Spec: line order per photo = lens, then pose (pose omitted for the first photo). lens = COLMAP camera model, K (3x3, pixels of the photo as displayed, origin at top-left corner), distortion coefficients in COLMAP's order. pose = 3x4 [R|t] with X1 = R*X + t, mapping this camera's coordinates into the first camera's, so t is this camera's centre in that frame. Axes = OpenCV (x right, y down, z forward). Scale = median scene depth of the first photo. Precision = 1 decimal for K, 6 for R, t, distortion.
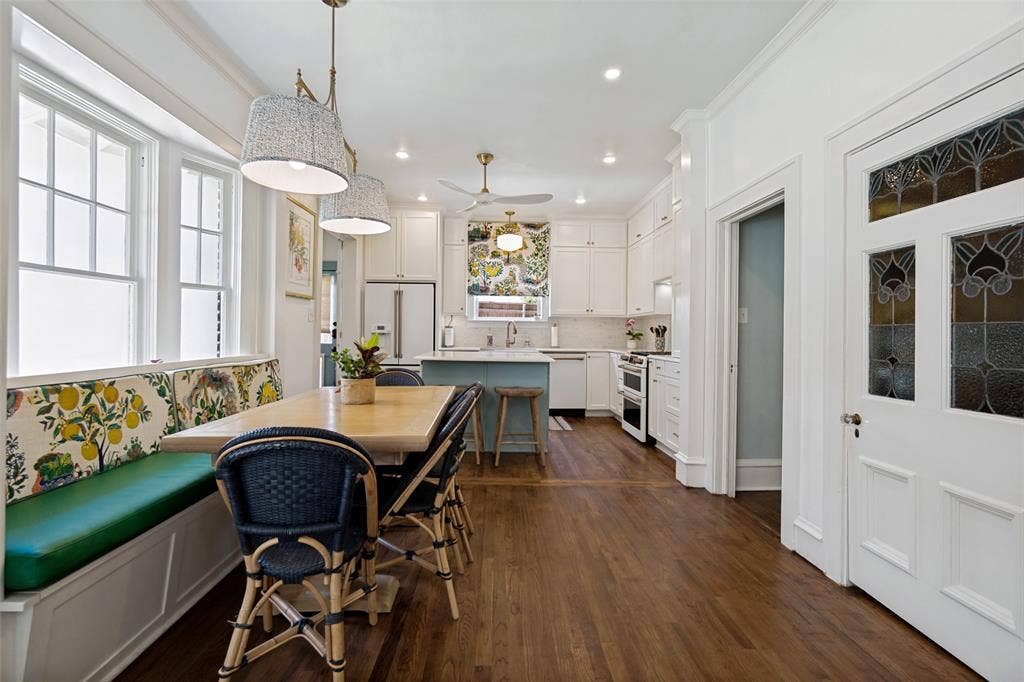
lens RADIAL K [[445.0, 0, 511.2], [0, 445.0, 335.9], [0, 0, 1]] dist [-0.010815, 0.002018]
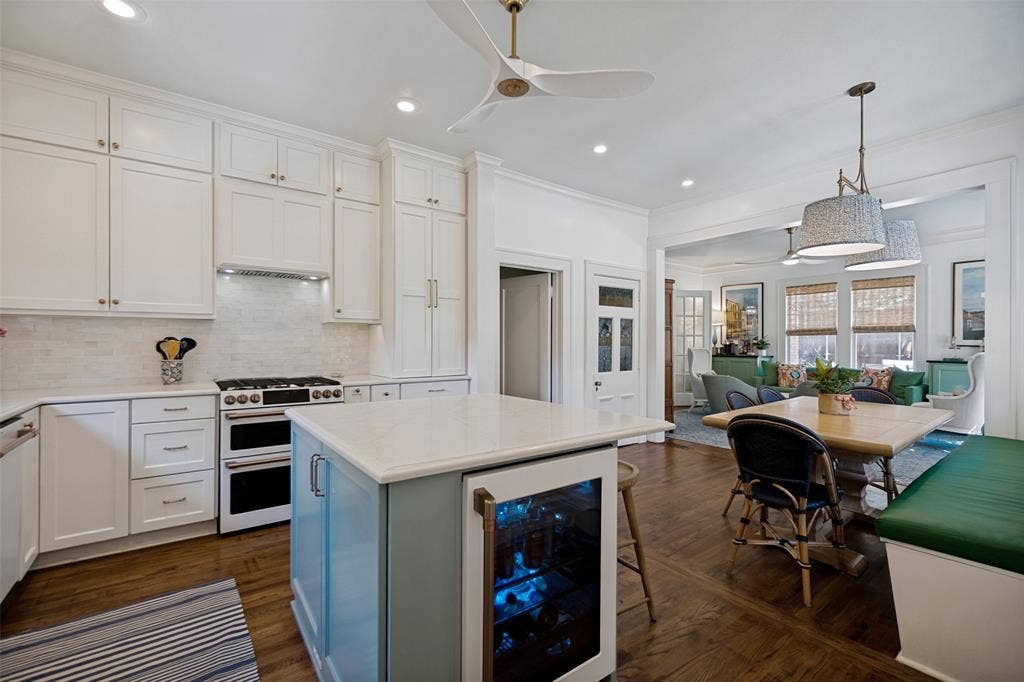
lens RADIAL K [[445.0, 0, 517.5], [0, 445.0, 341.3], [0, 0, 1]] dist [-0.010815, 0.002018]
pose [[-0.579030, -0.016891, 0.815132, -0.822293], [-0.004669, 0.999838, 0.017401, -0.074244], [-0.815293, 0.006270, -0.579014, 2.316845]]
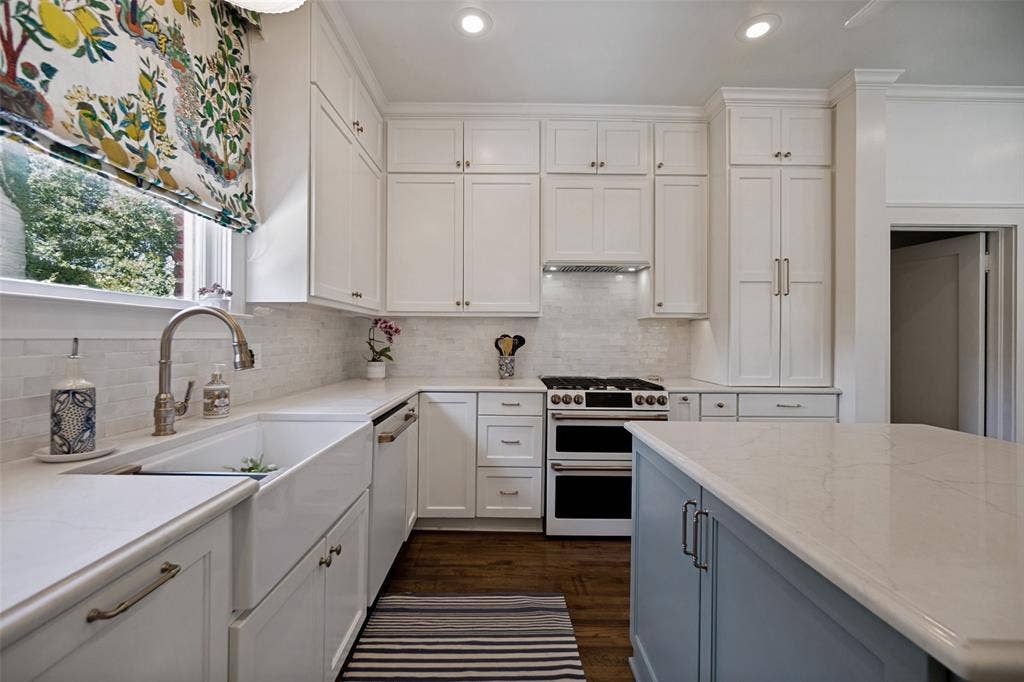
lens RADIAL K [[445.0, 0, 507.4], [0, 445.0, 335.9], [0, 0, 1]] dist [-0.010815, 0.002018]
pose [[0.019055, -0.011132, 0.999756, -0.587339], [0.001502, 0.999937, 0.011106, -0.071169], [-0.999817, 0.001290, 0.019071, 2.359195]]
